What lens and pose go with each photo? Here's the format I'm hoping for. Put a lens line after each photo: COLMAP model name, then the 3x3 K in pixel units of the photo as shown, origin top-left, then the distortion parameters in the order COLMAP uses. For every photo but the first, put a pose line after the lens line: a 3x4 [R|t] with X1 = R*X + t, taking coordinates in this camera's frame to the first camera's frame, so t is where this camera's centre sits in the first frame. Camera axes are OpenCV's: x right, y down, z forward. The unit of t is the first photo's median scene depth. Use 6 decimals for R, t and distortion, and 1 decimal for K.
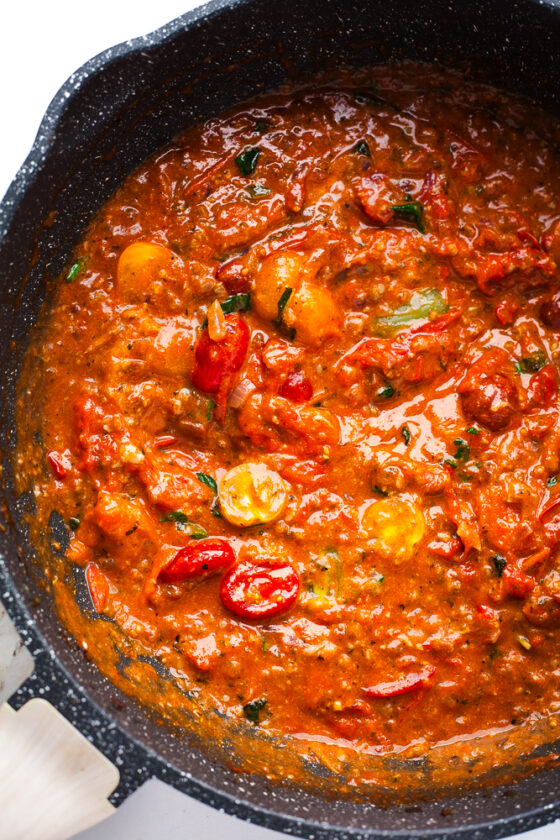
lens RADIAL K [[1336.0, 0, 280.8], [0, 1336.0, 420.0], [0, 0, 1]] dist [-0.101867, 0.000000]
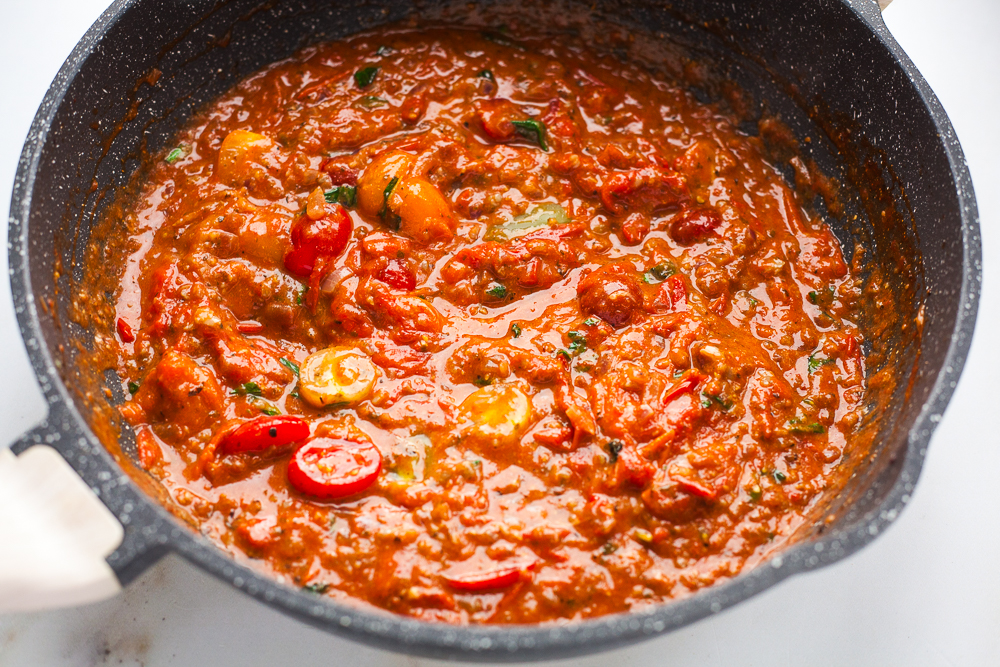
lens RADIAL K [[1590.4, 0, 495.2], [0, 1590.4, 335.0], [0, 0, 1]] dist [-0.101867, 0.000000]
pose [[0.998322, 0.027691, -0.050863, 0.136787], [-0.048293, 0.882801, -0.467259, 0.523637], [0.031963, 0.468931, 0.882656, 0.061231]]
